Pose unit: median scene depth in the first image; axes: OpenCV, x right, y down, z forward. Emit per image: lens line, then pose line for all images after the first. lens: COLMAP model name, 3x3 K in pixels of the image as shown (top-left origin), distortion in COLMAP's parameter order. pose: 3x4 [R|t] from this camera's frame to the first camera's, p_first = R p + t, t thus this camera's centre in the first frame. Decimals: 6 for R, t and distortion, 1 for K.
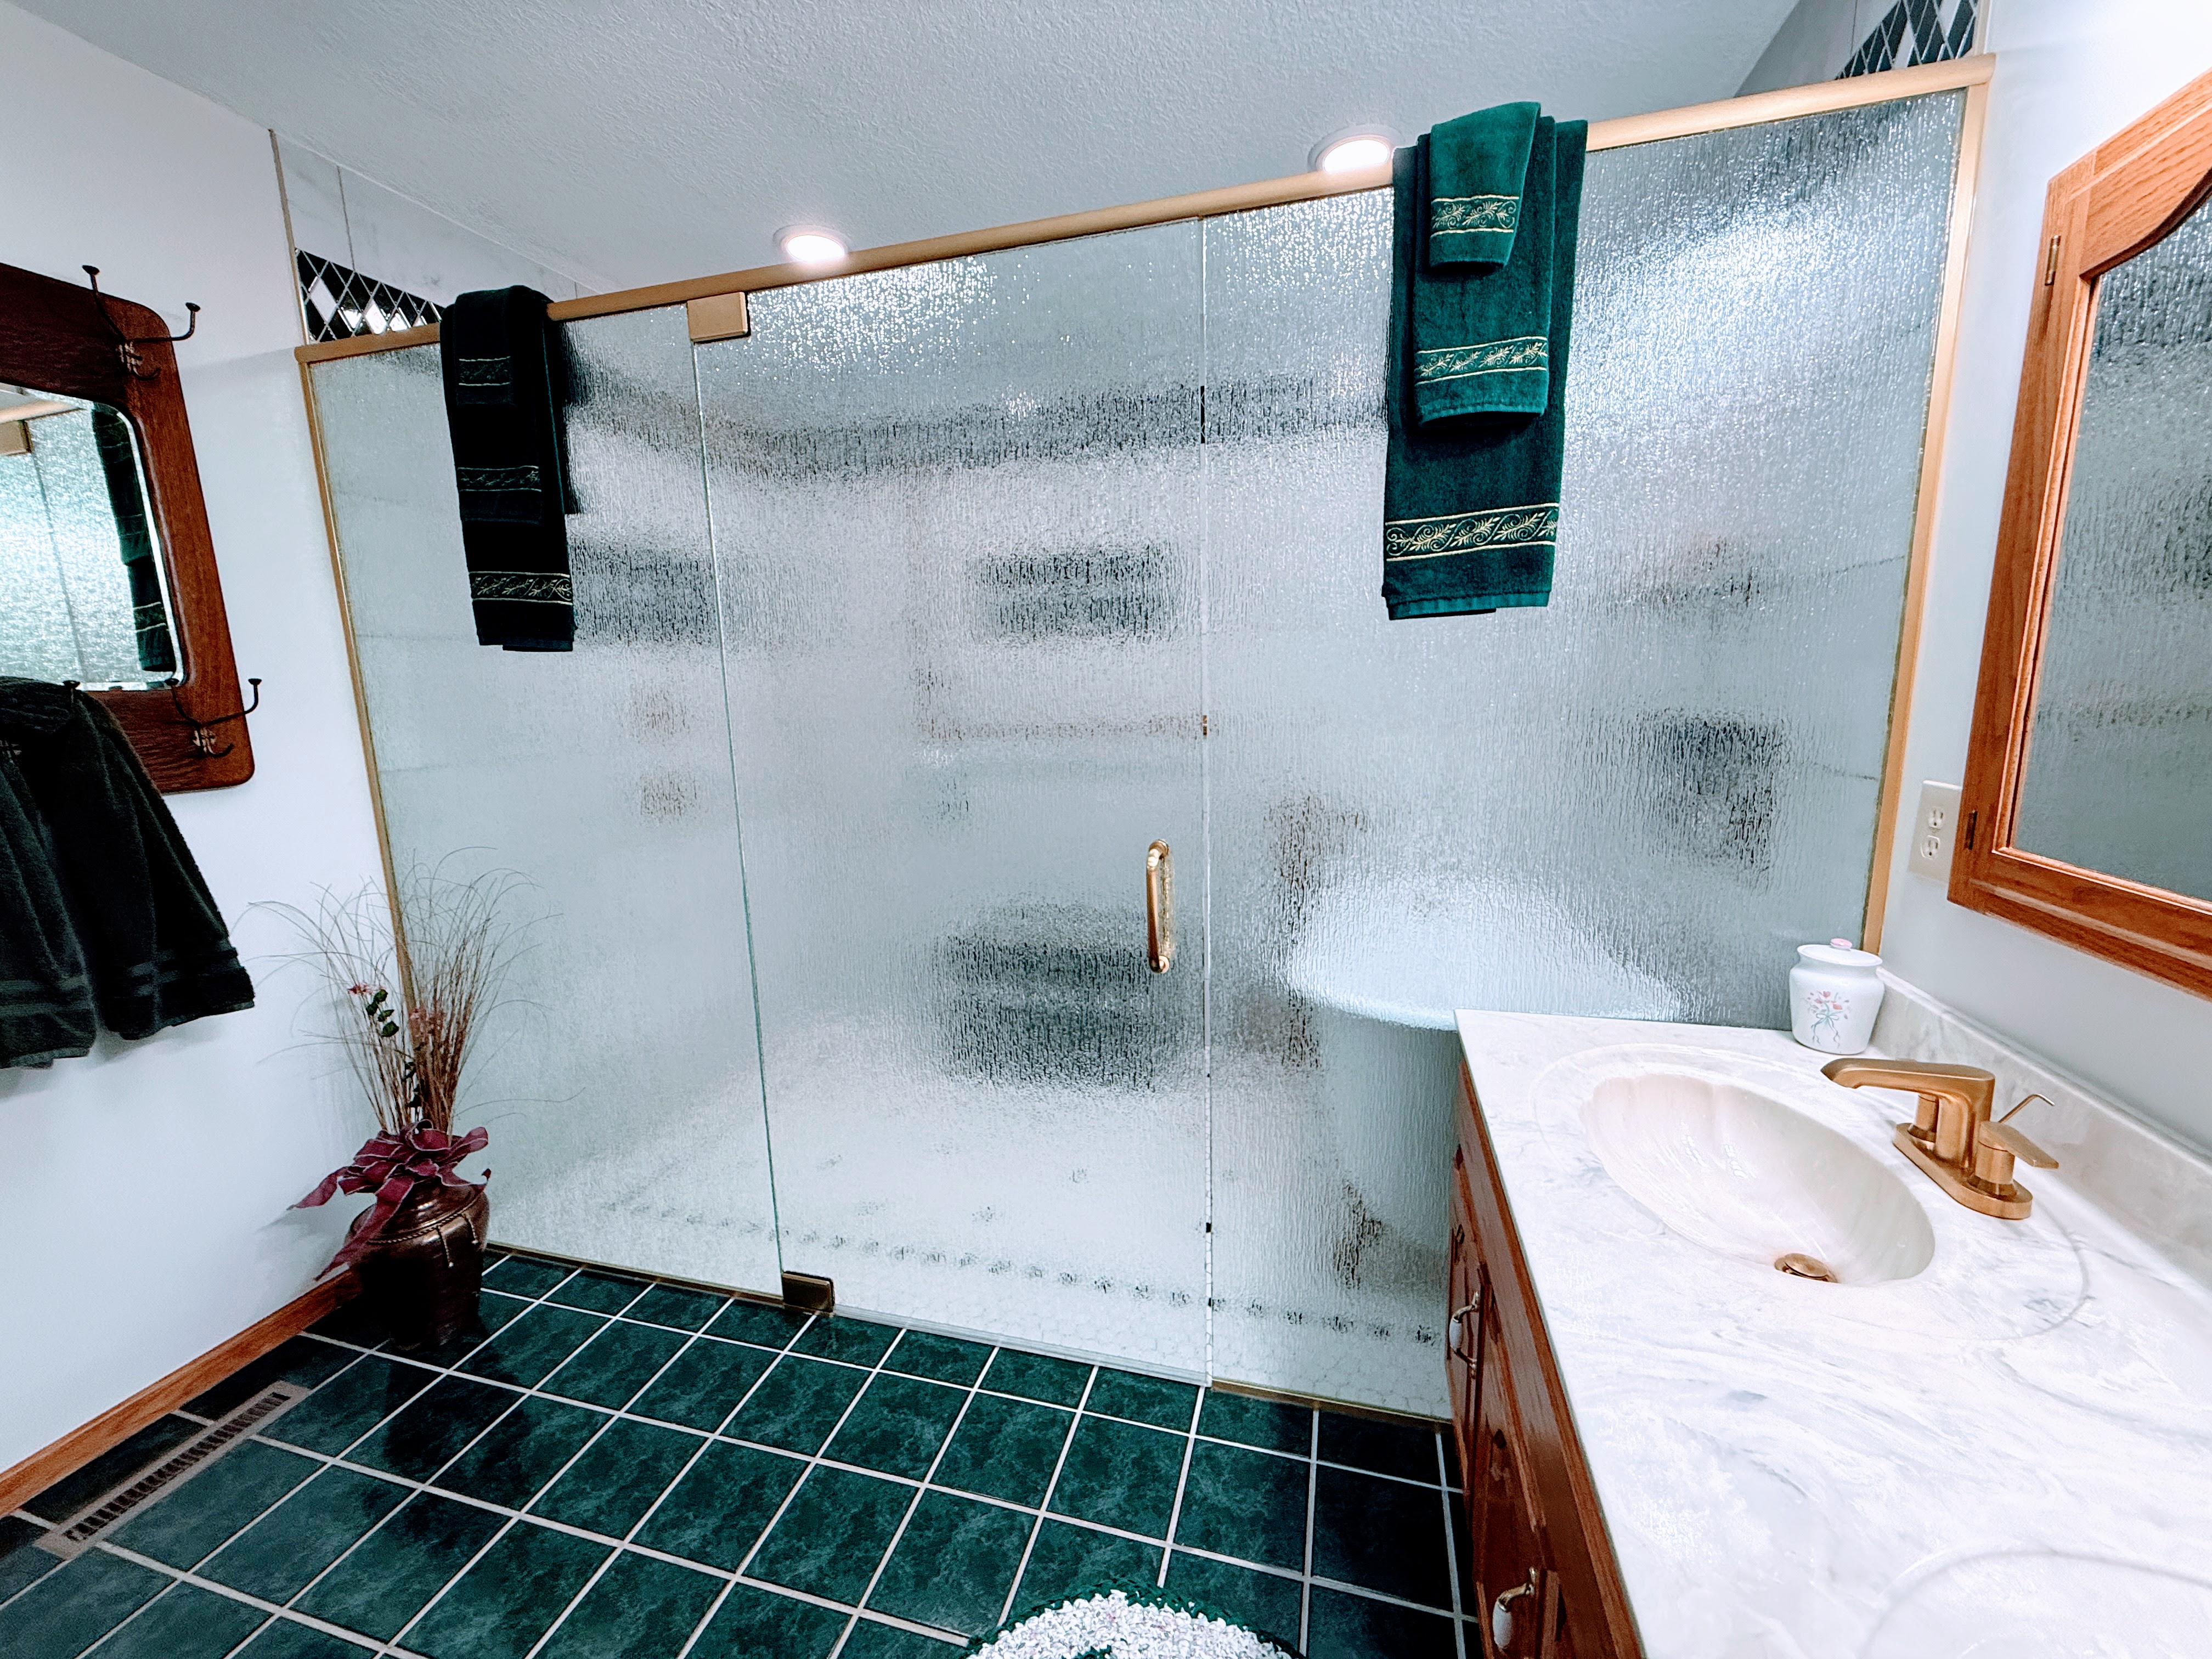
lens RADIAL K [[883.8, 0, 1100.0], [0, 883.8, 828.1], [0, 0, 1]] dist [0.002818, 0.000062]
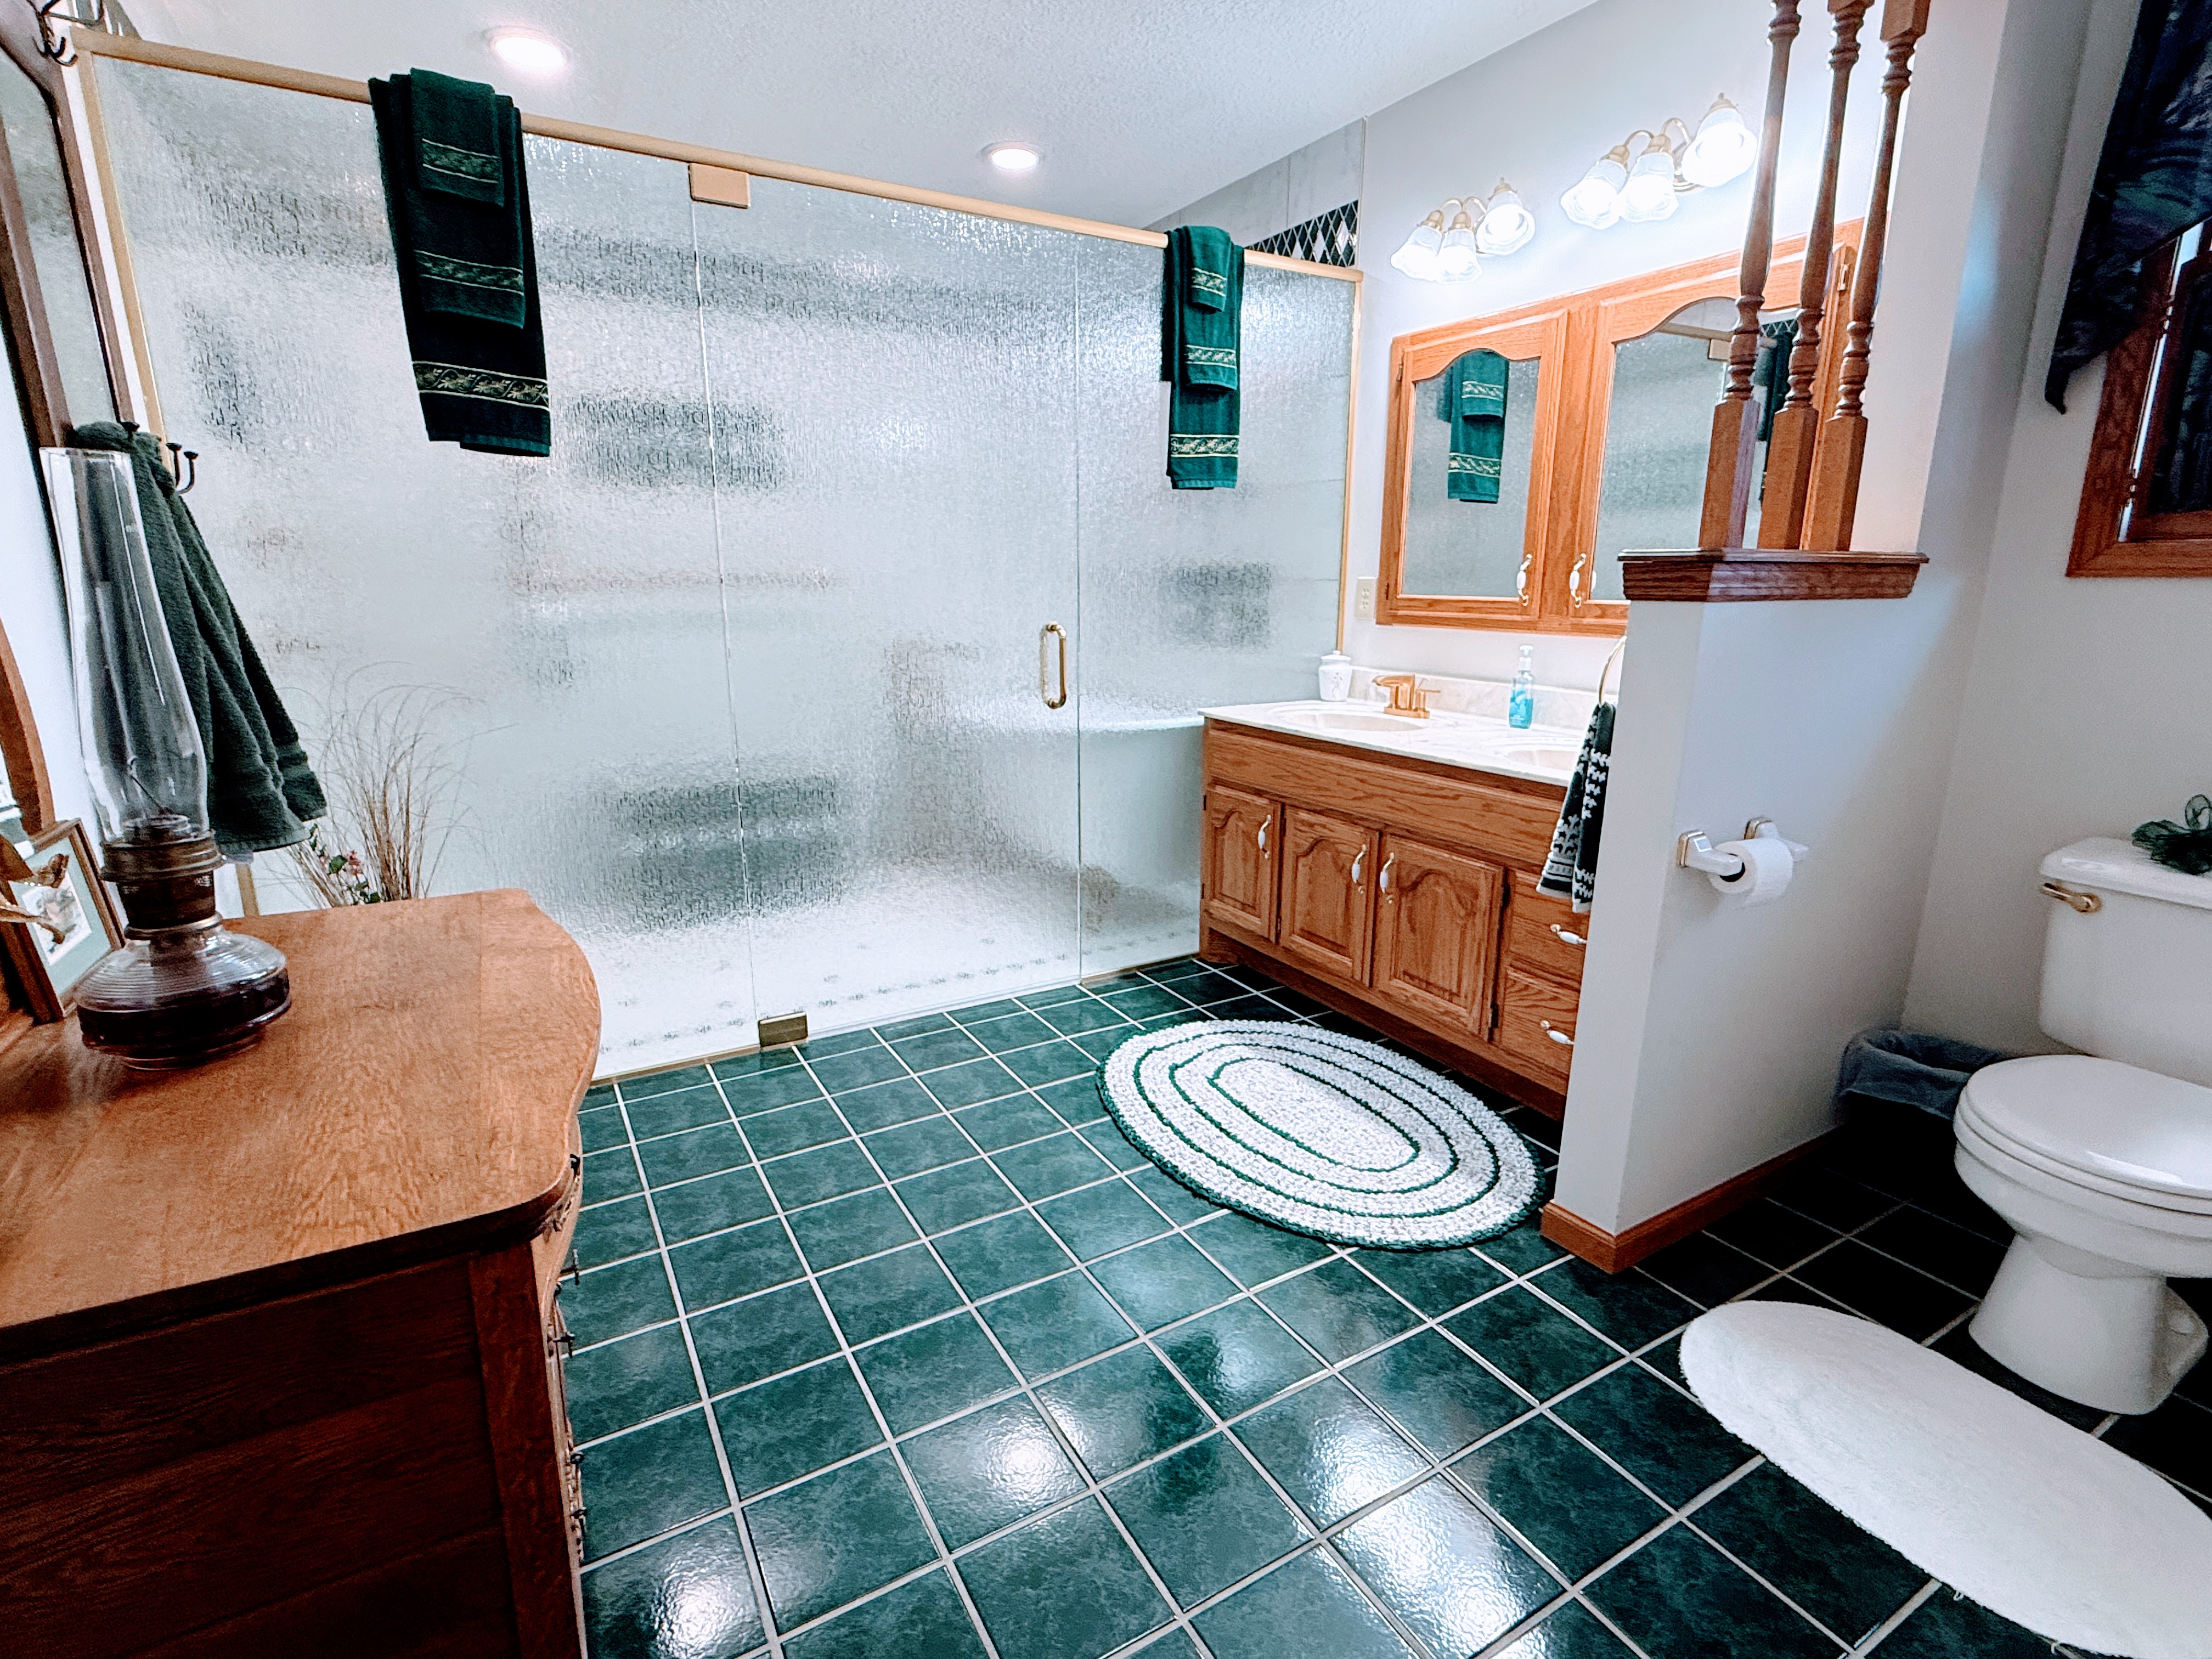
lens RADIAL K [[1066.1, 0, 1110.6], [0, 1066.1, 829.7], [0, 0, 1]] dist [0.001907, 0.000370]
pose [[0.693323, -0.142511, 0.706395, -1.433556], [0.103412, 0.989781, 0.098184, 0.233742], [-0.713168, 0.004976, 0.700975, -0.452943]]
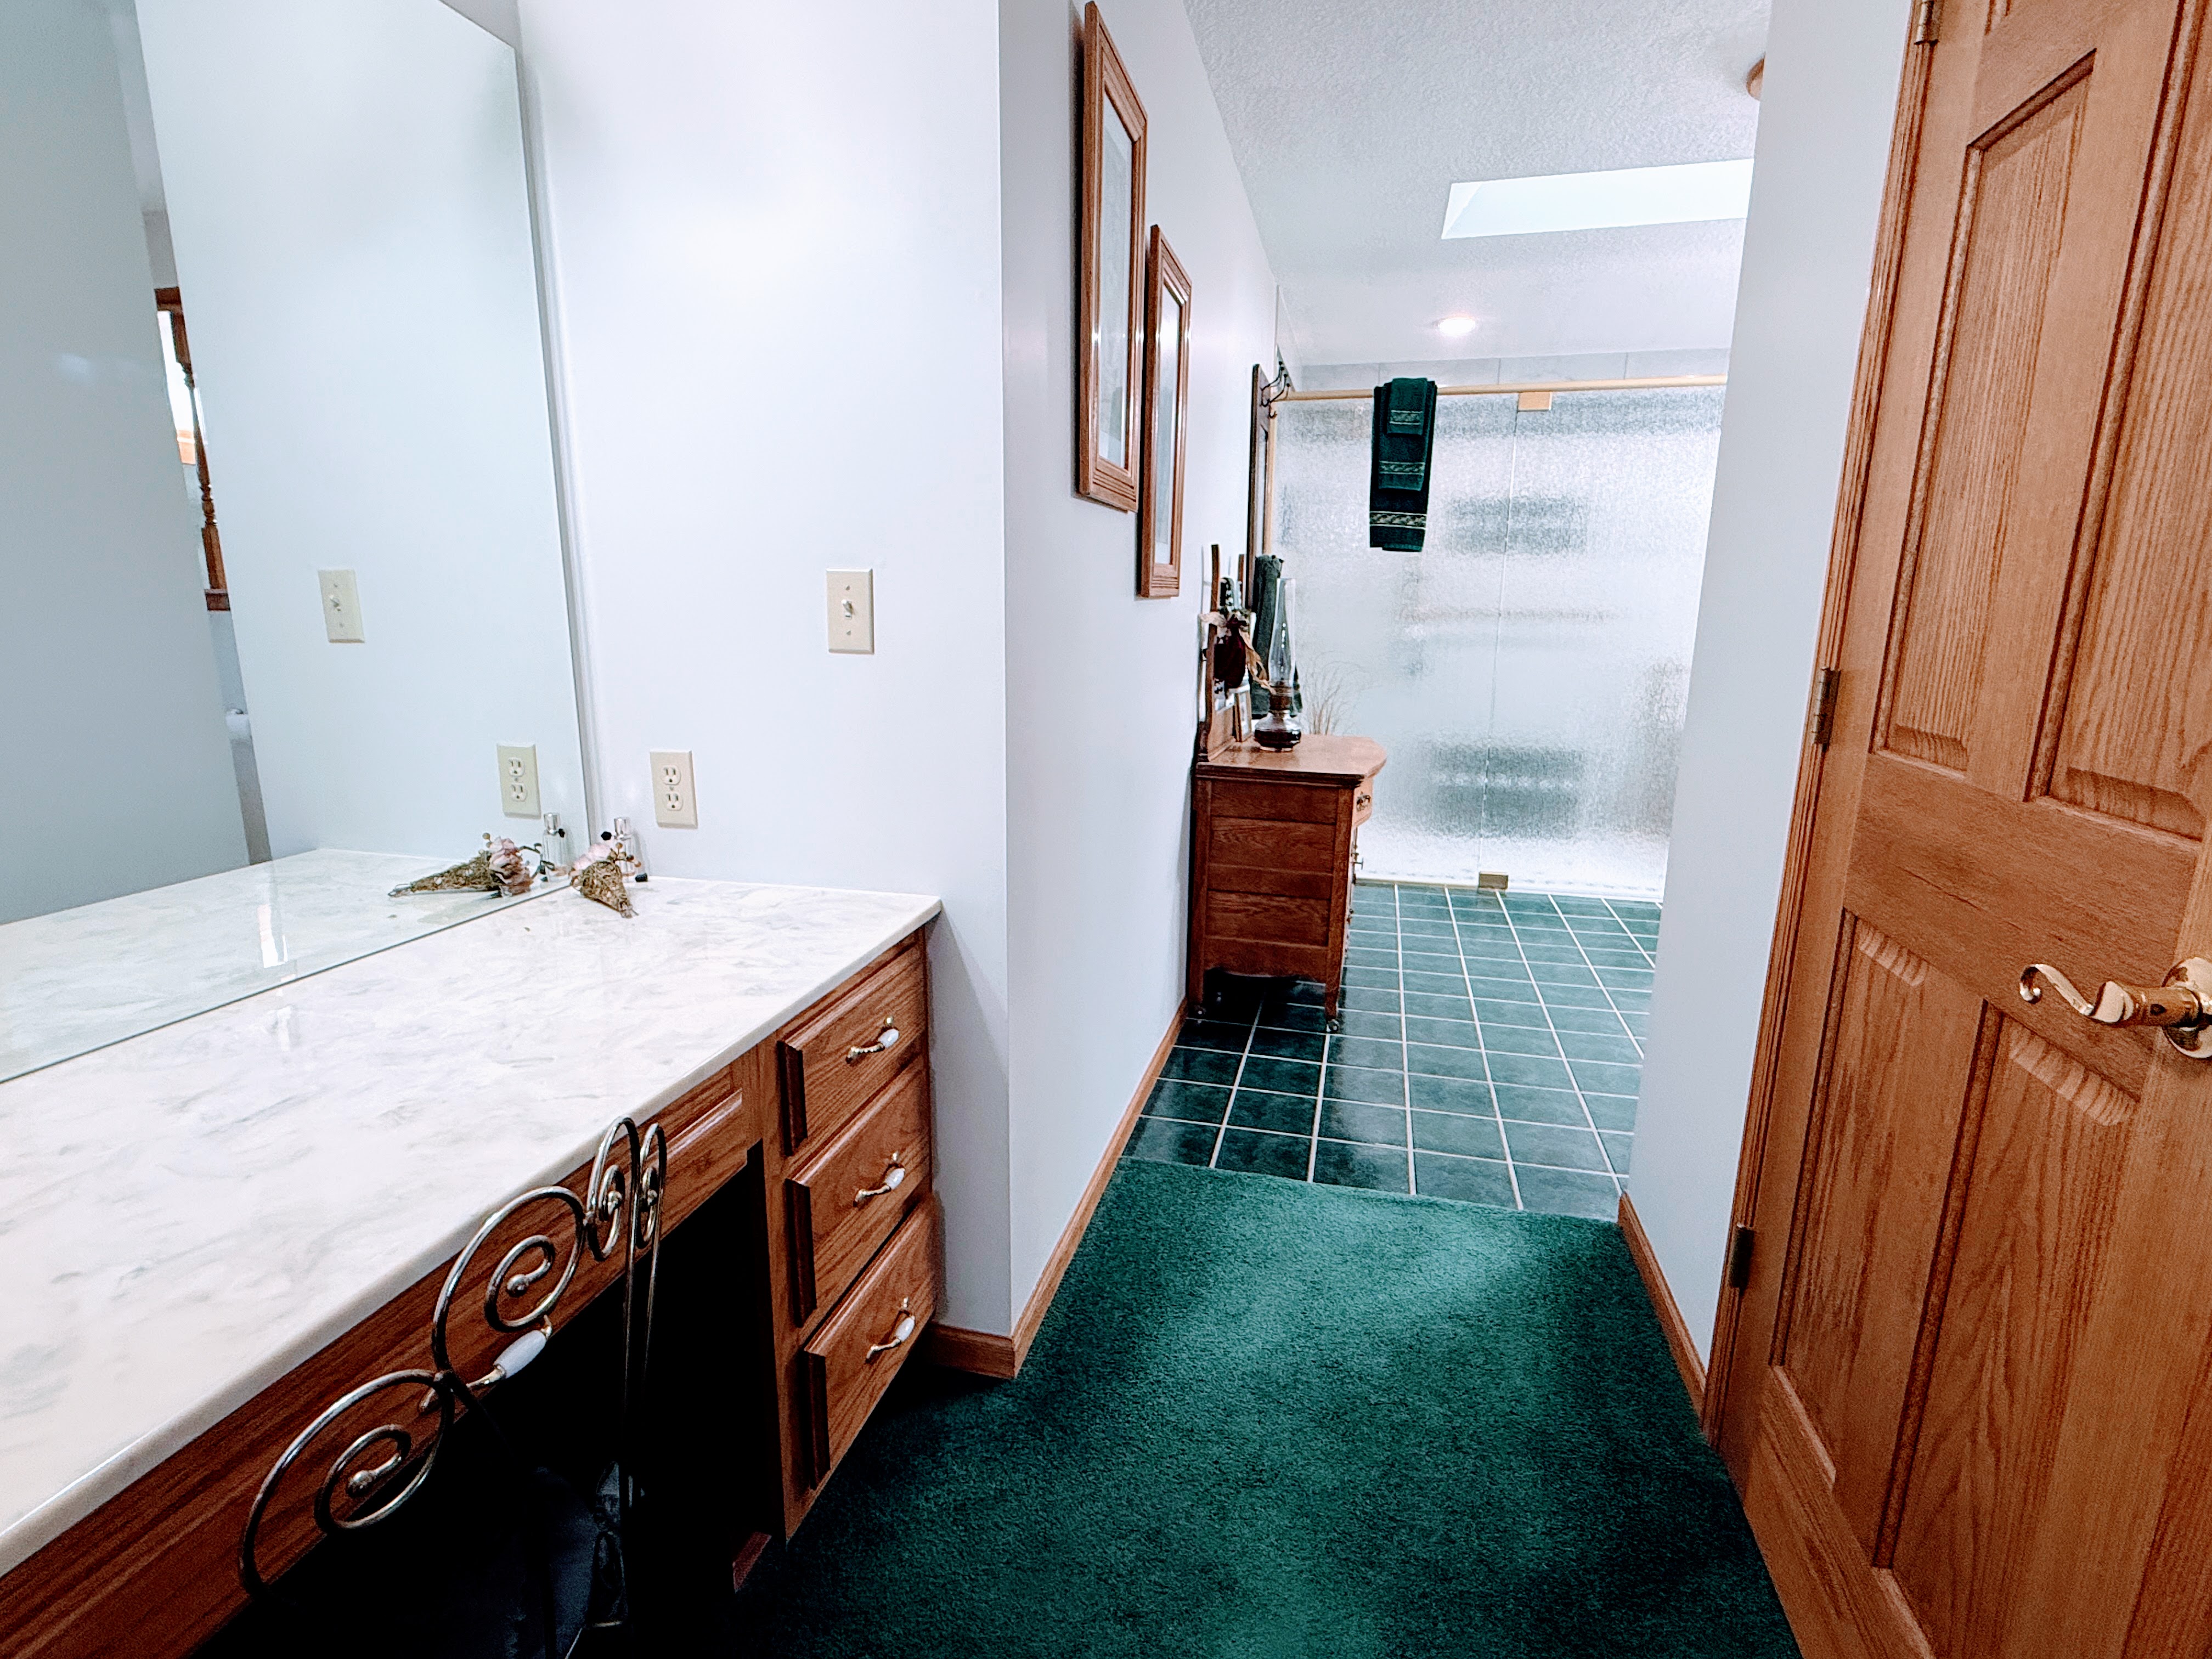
lens RADIAL K [[1066.1, 0, 1110.6], [0, 1066.1, 829.7], [0, 0, 1]] dist [0.001907, 0.000370]
pose [[0.999085, 0.024051, 0.035379, -1.838256], [-0.025420, 0.998925, 0.038768, 0.484451], [-0.034409, -0.039632, 0.998622, -1.954346]]
